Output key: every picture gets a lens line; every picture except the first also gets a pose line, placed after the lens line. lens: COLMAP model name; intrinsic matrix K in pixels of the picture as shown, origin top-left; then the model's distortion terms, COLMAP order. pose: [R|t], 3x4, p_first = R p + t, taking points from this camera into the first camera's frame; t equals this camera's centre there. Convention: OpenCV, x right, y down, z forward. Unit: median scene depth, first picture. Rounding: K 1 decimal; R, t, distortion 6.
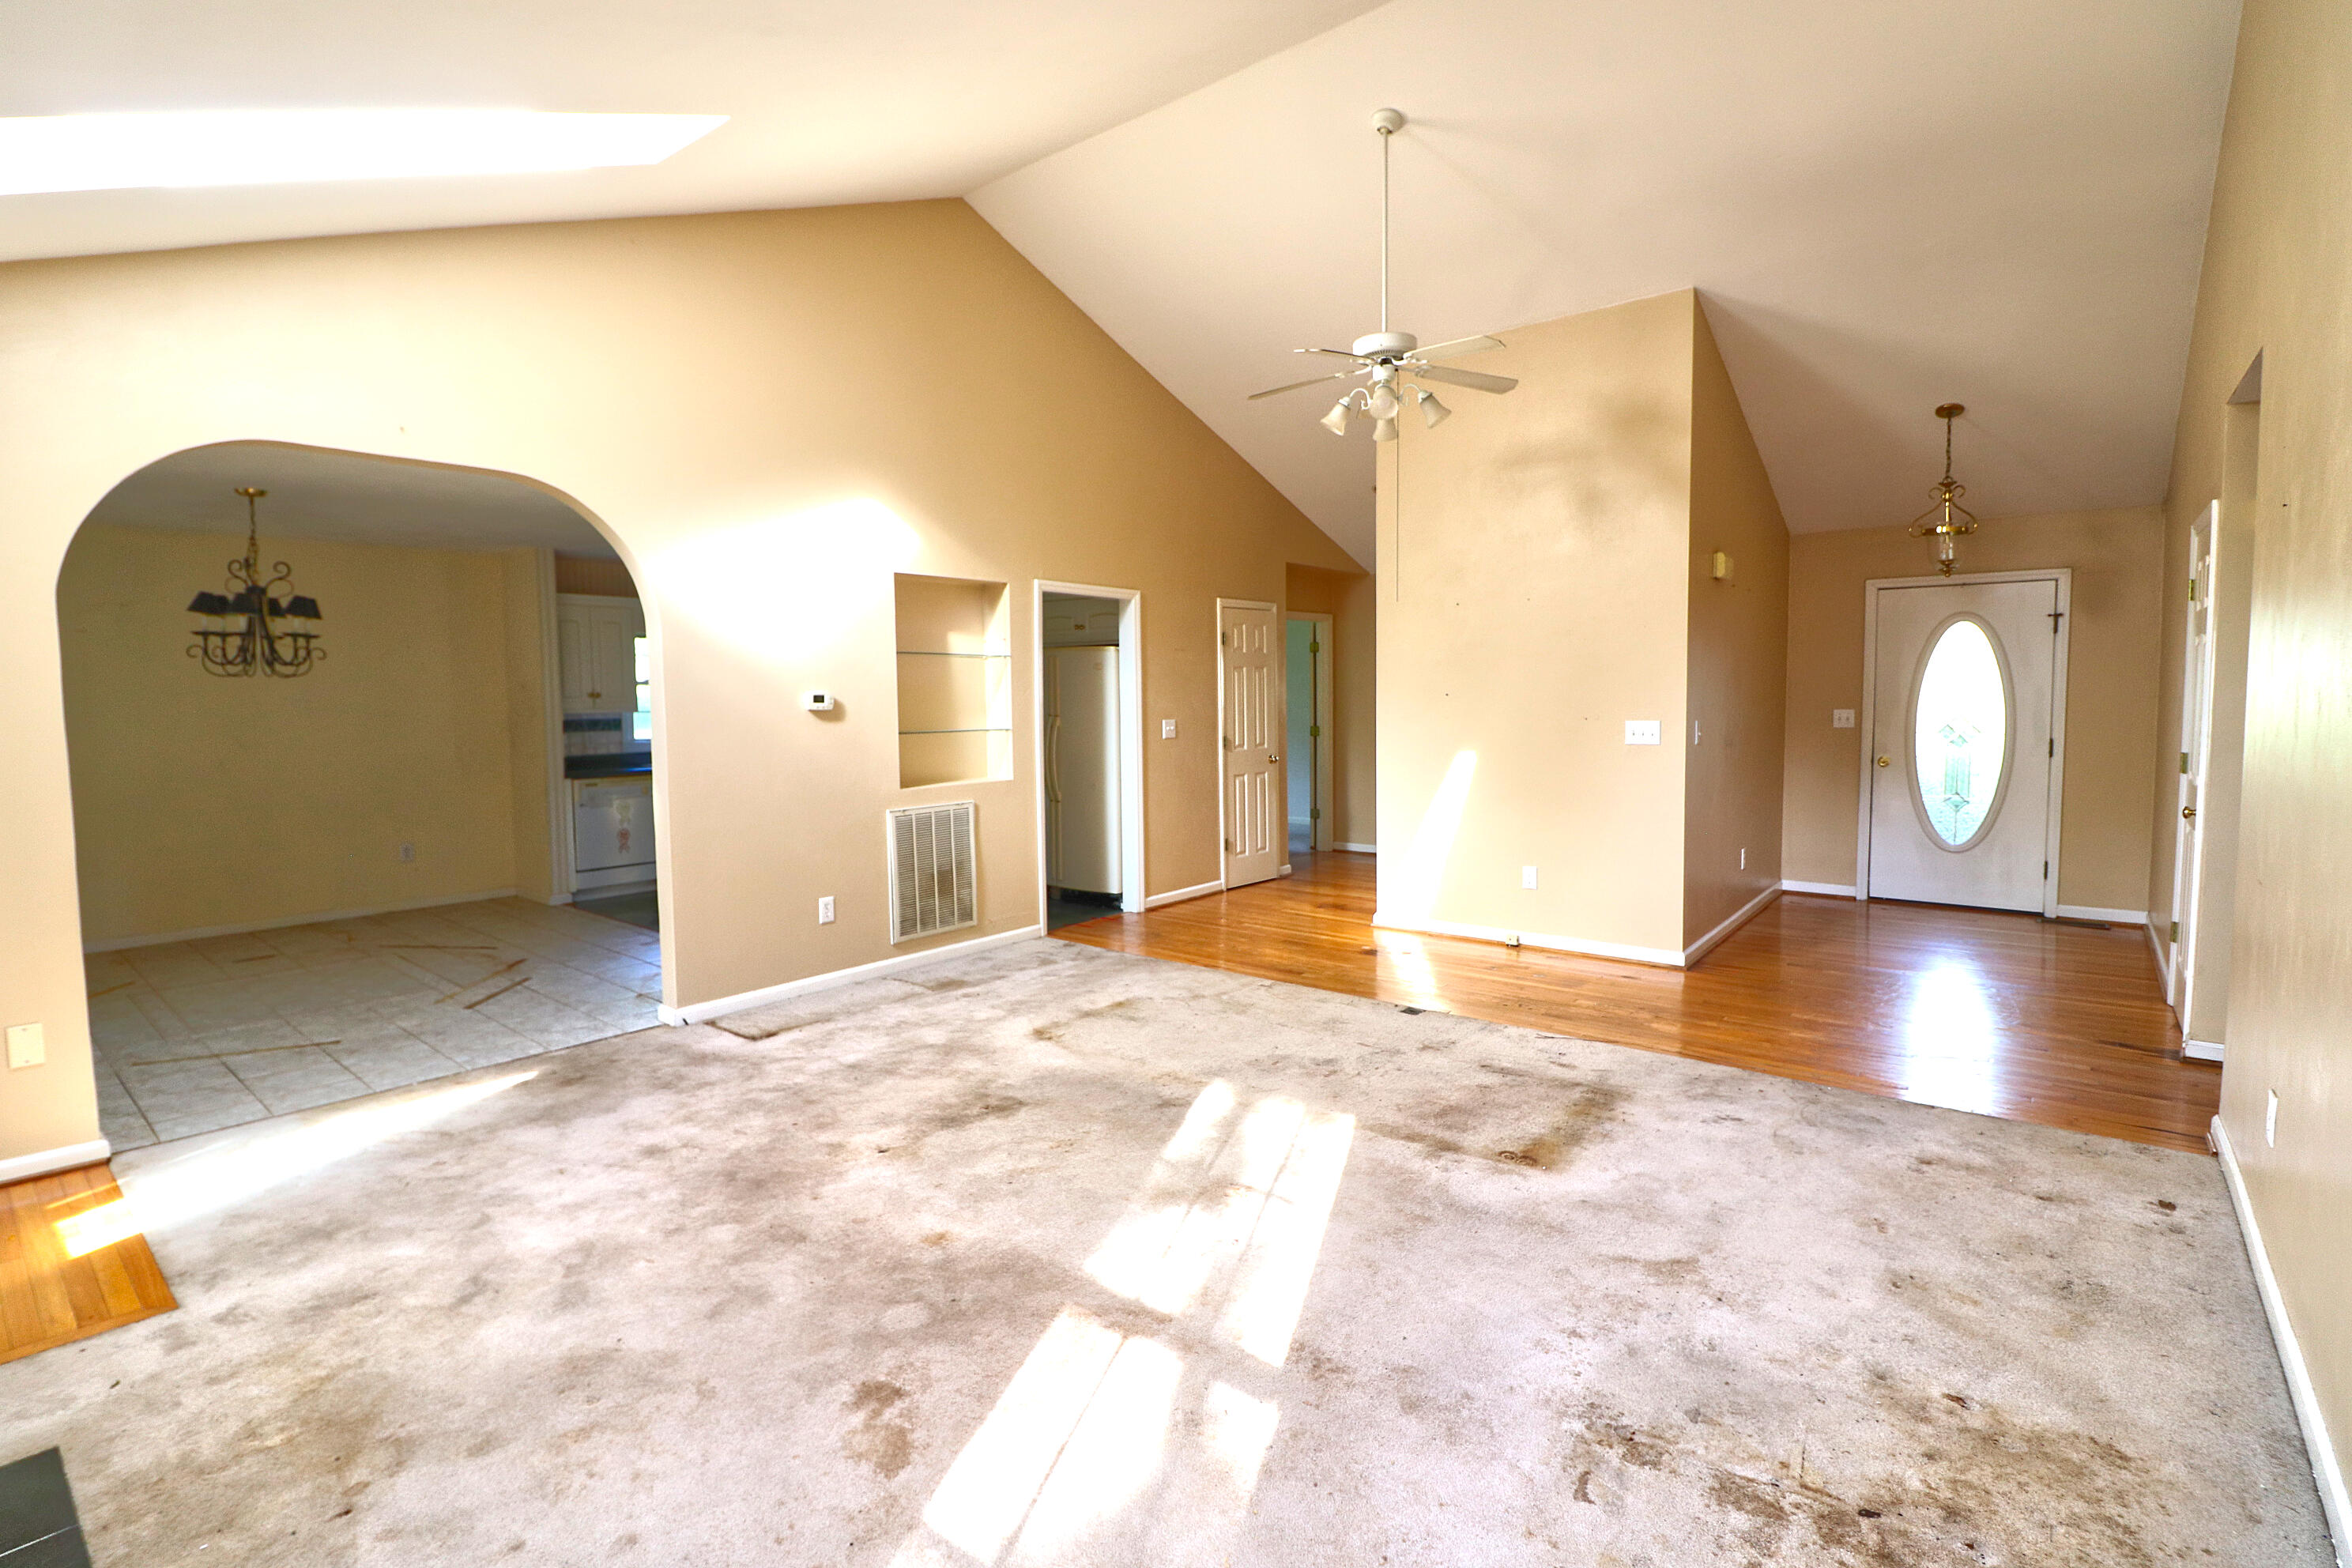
lens RADIAL K [[1089.2, 0, 1169.1], [0, 1089.2, 786.7], [0, 0, 1]] dist [-0.014041, -0.003551]
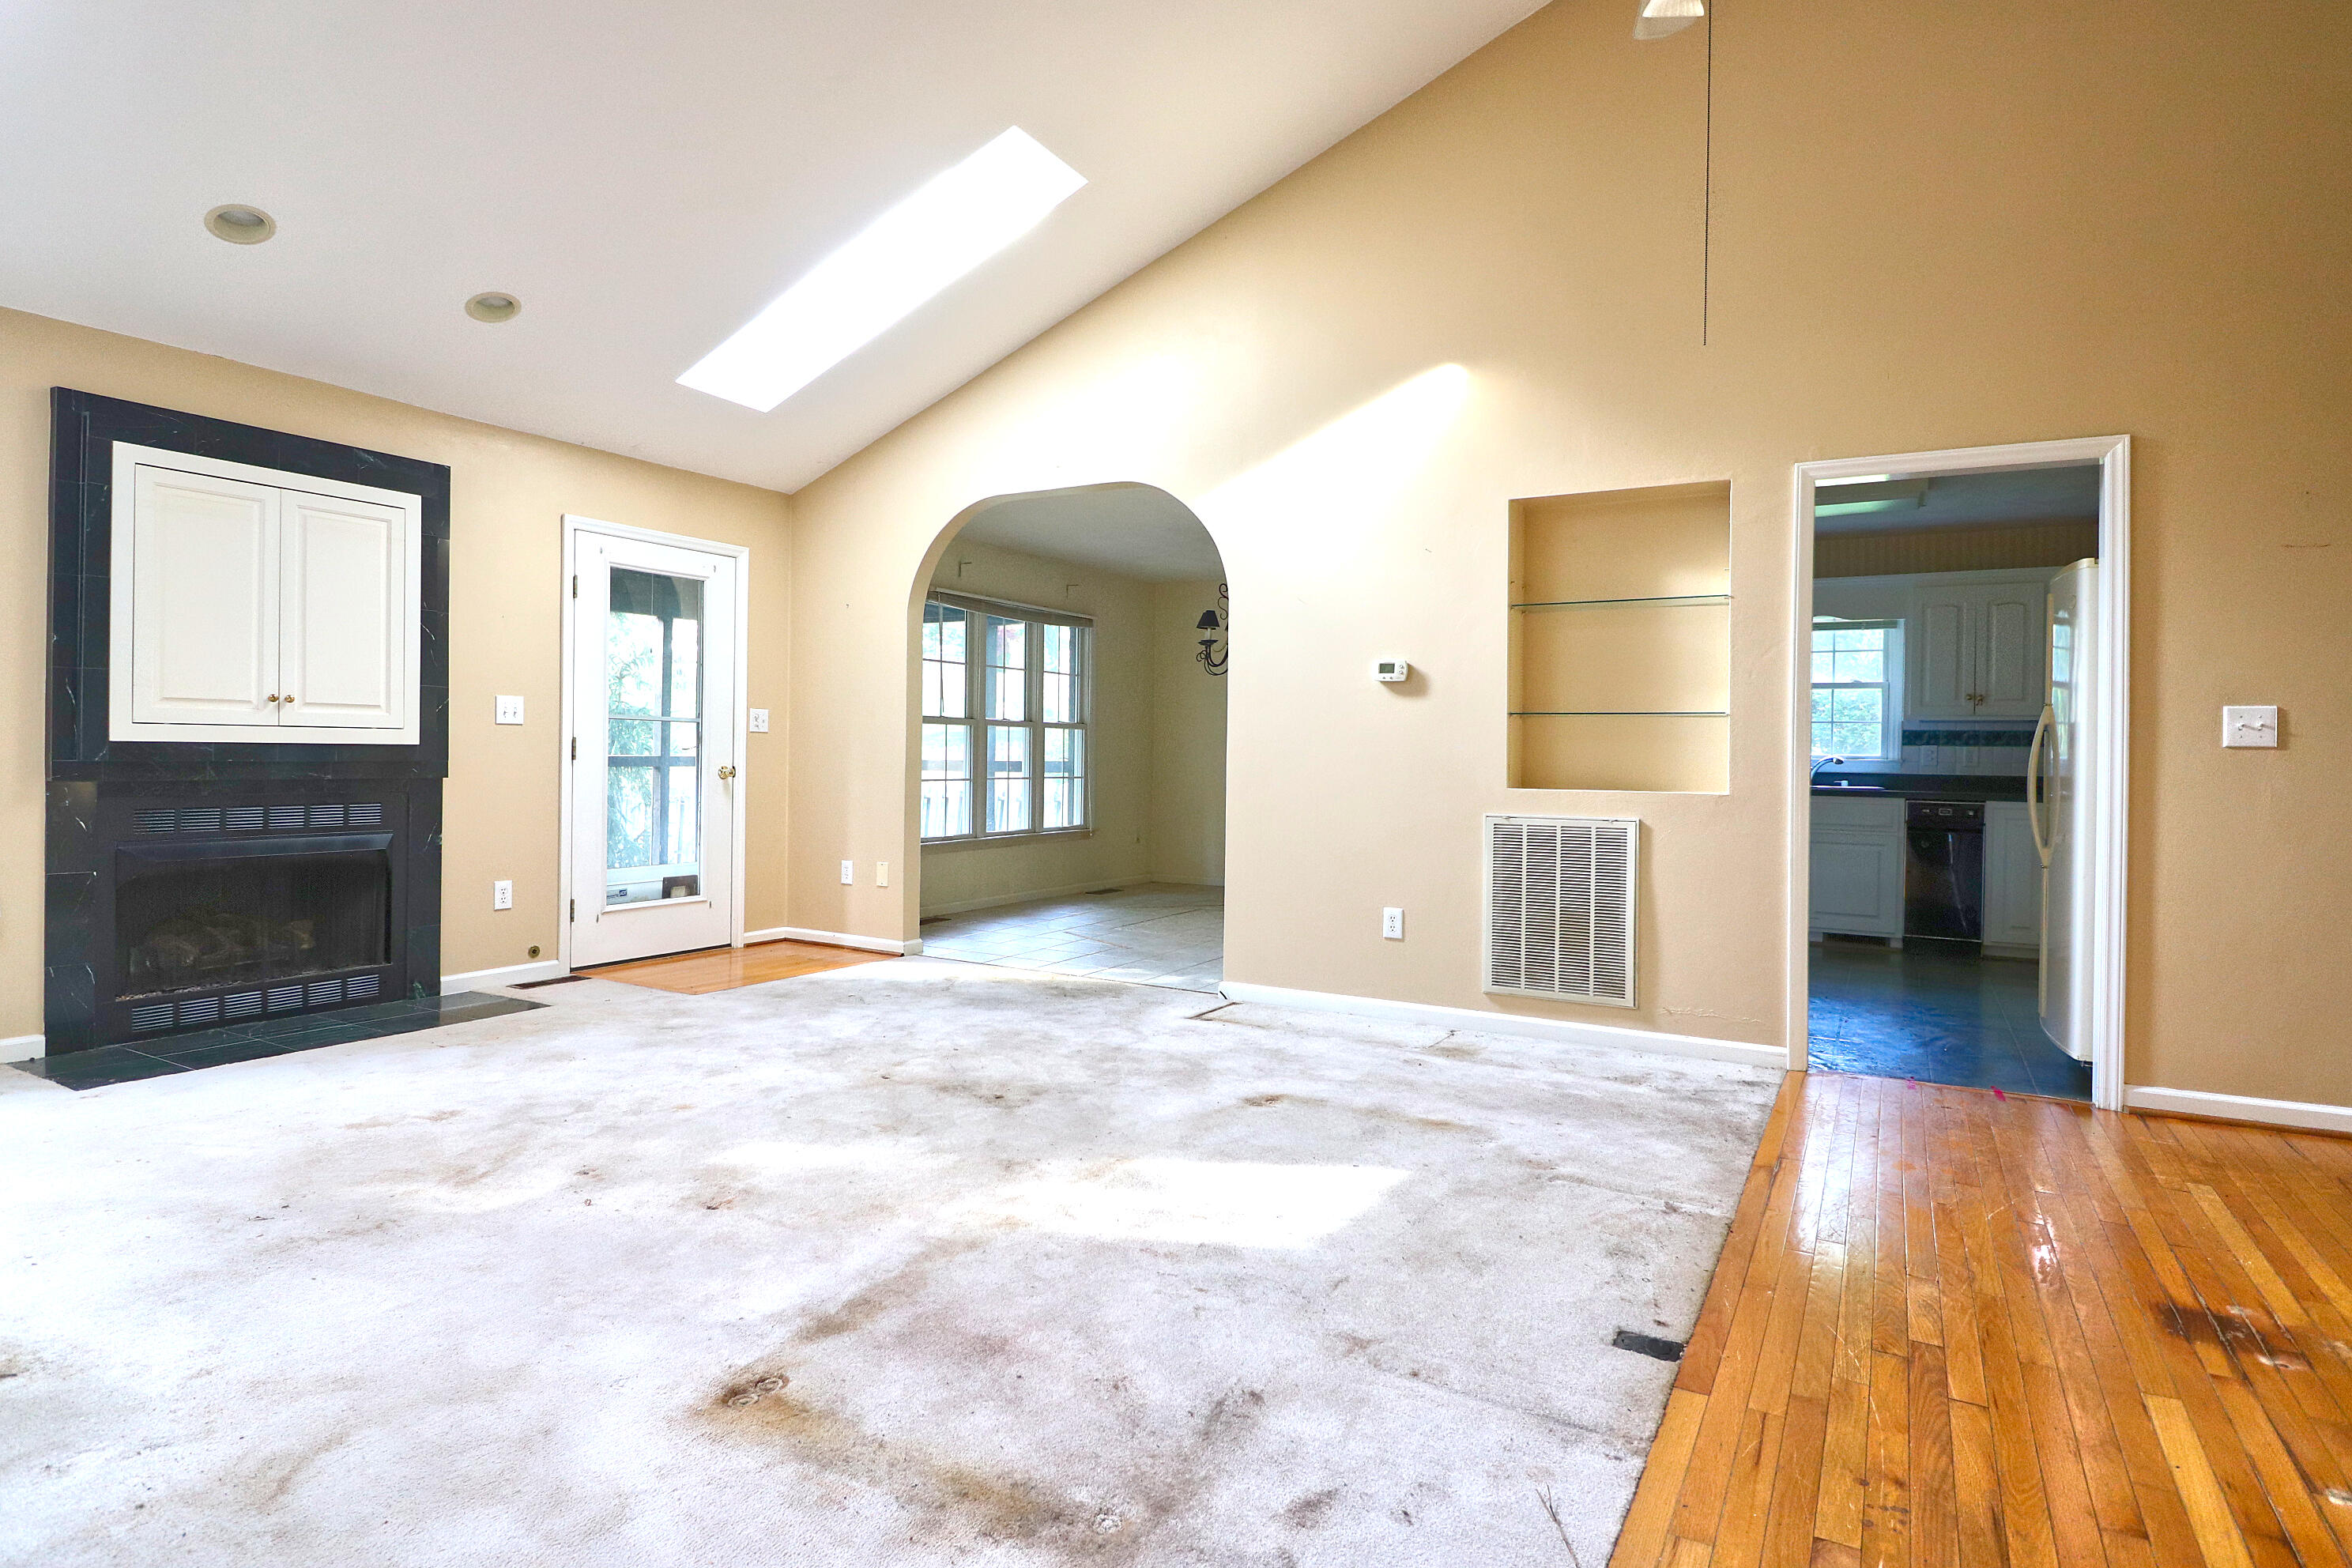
lens RADIAL K [[1260.3, 0, 1169.0], [0, 1260.3, 763.8], [0, 0, 1]] dist [0.000043, 0.000054]
pose [[0.153350, 0.019075, -0.987988, 0.574690], [-0.101024, 0.994878, 0.003528, 0.006502], [0.982994, 0.099269, 0.154491, 0.640541]]
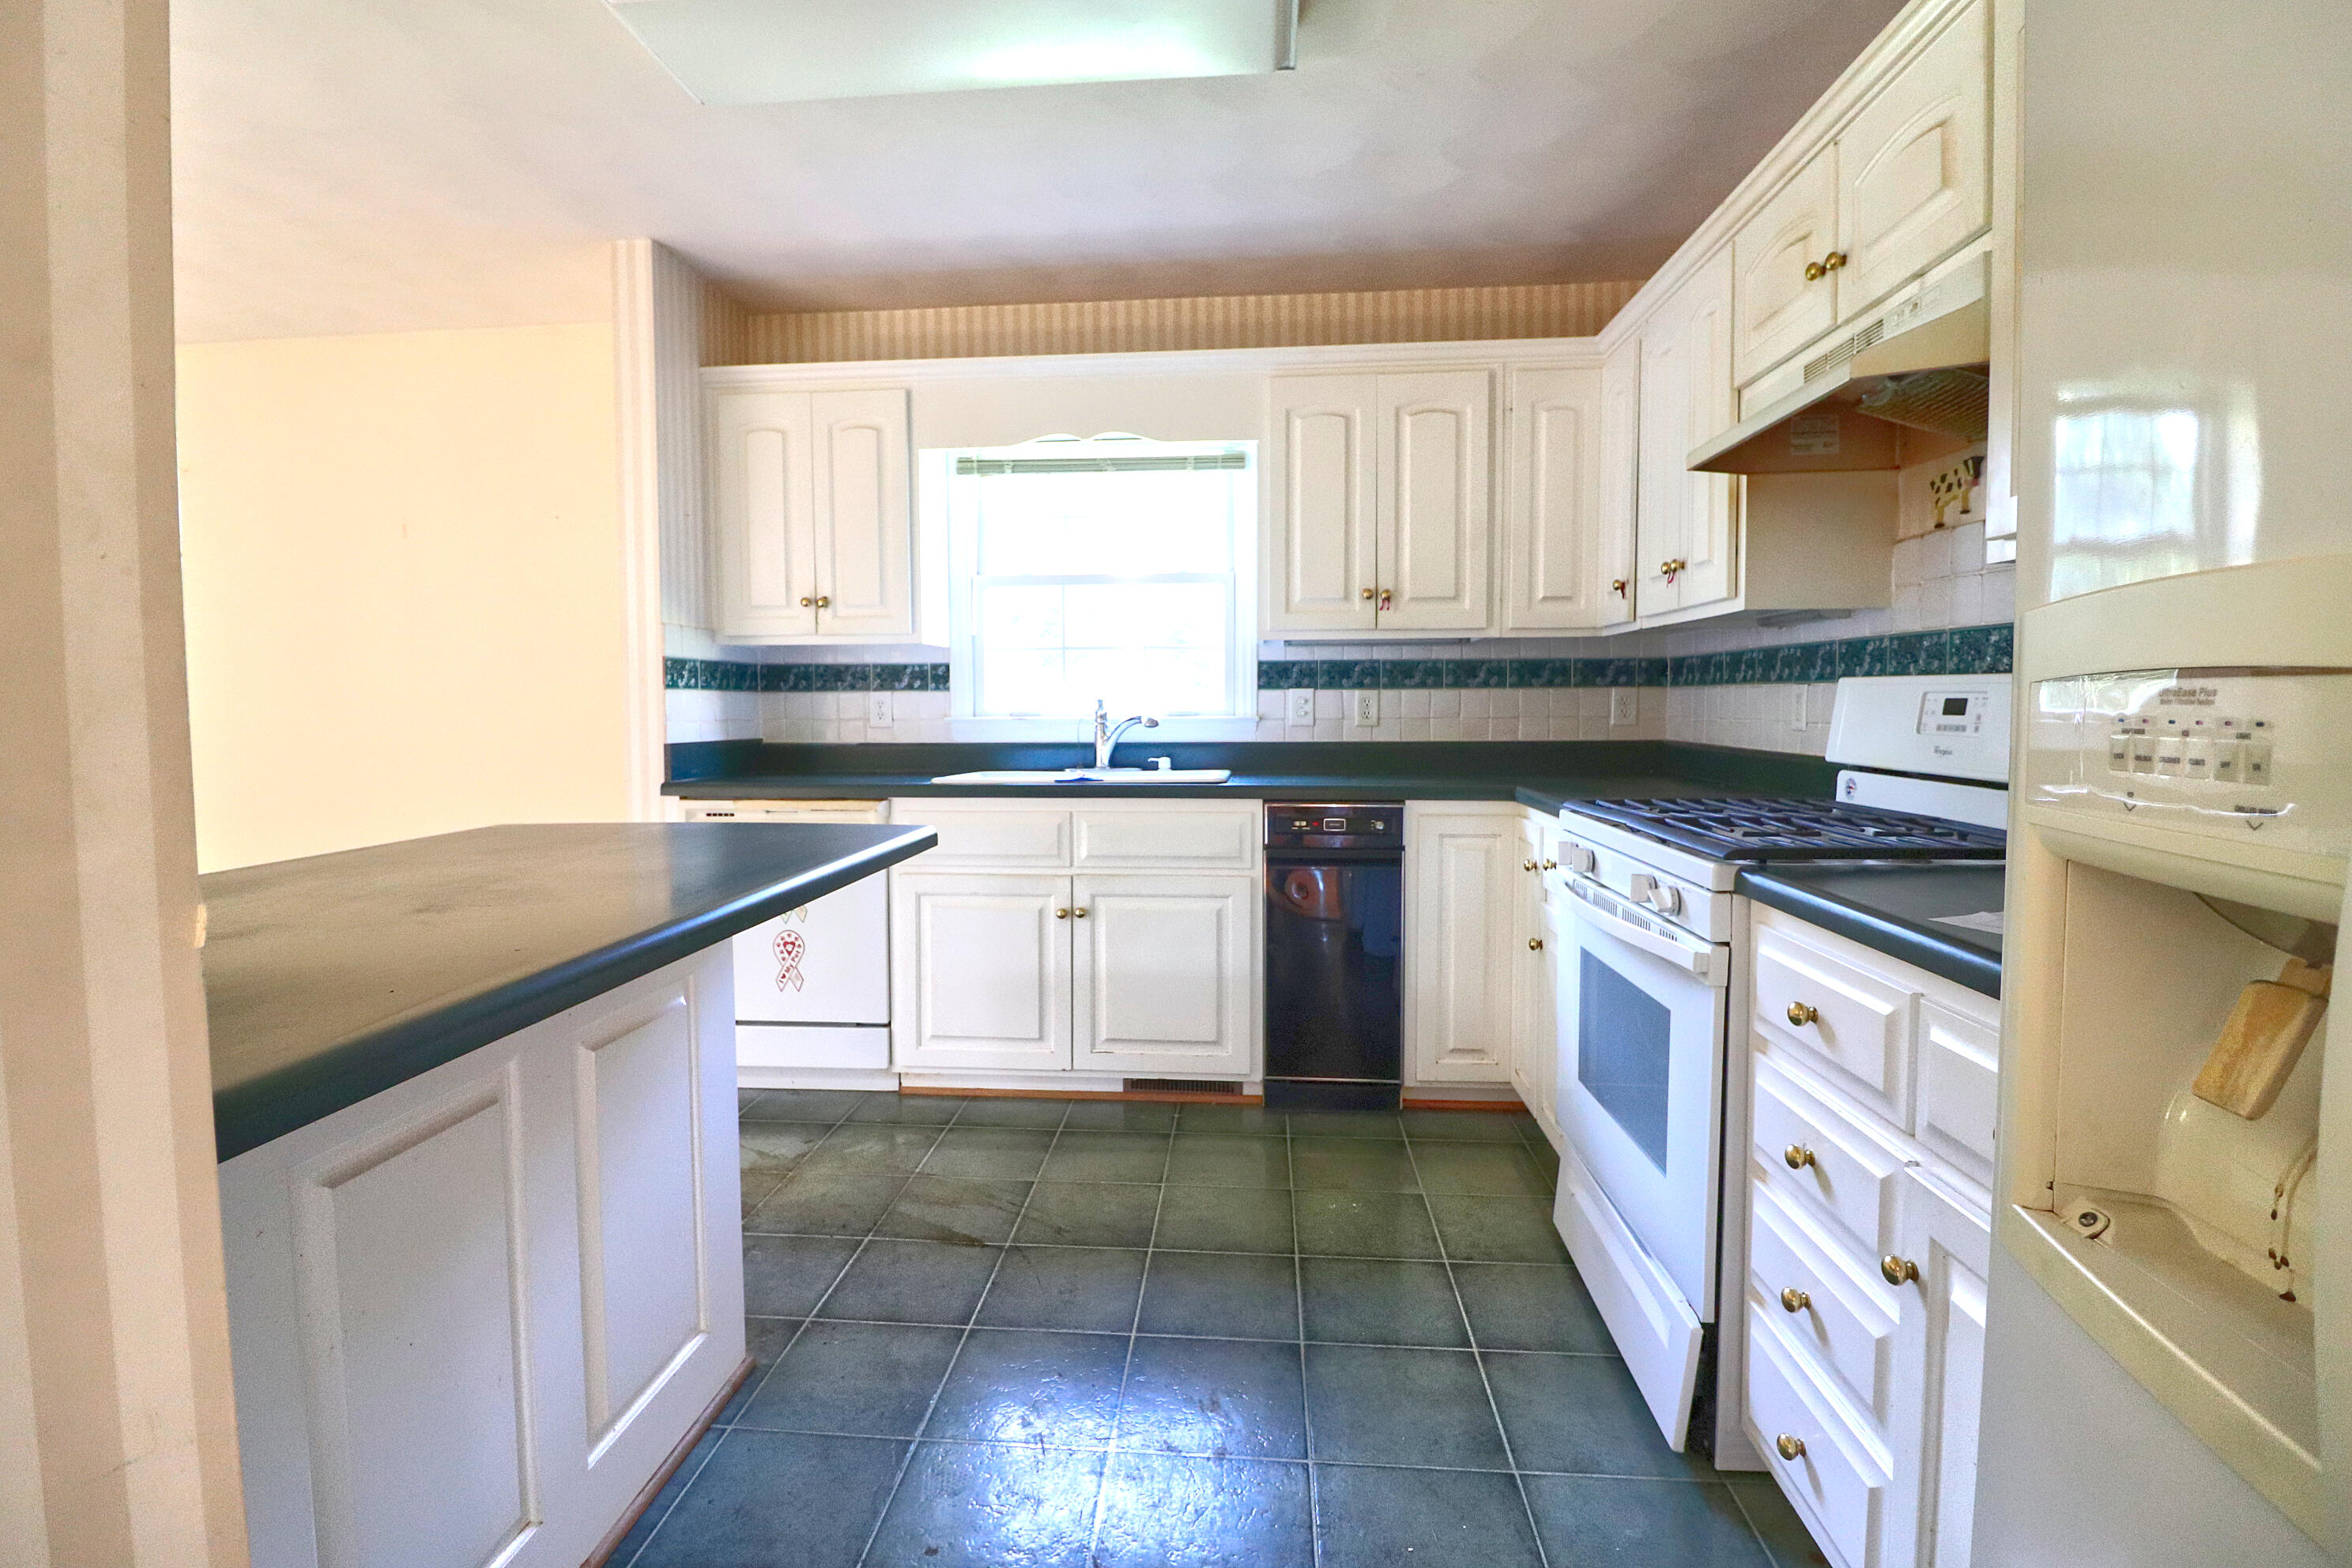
lens RADIAL K [[1089.2, 0, 1175.6], [0, 1089.2, 775.1], [0, 0, 1]] dist [-0.014041, -0.003551]
pose [[0.558907, 0.058333, -0.827176, 0.154102], [-0.070554, 0.997251, 0.022654, -0.026254], [0.826223, 0.045699, 0.561486, 0.985534]]
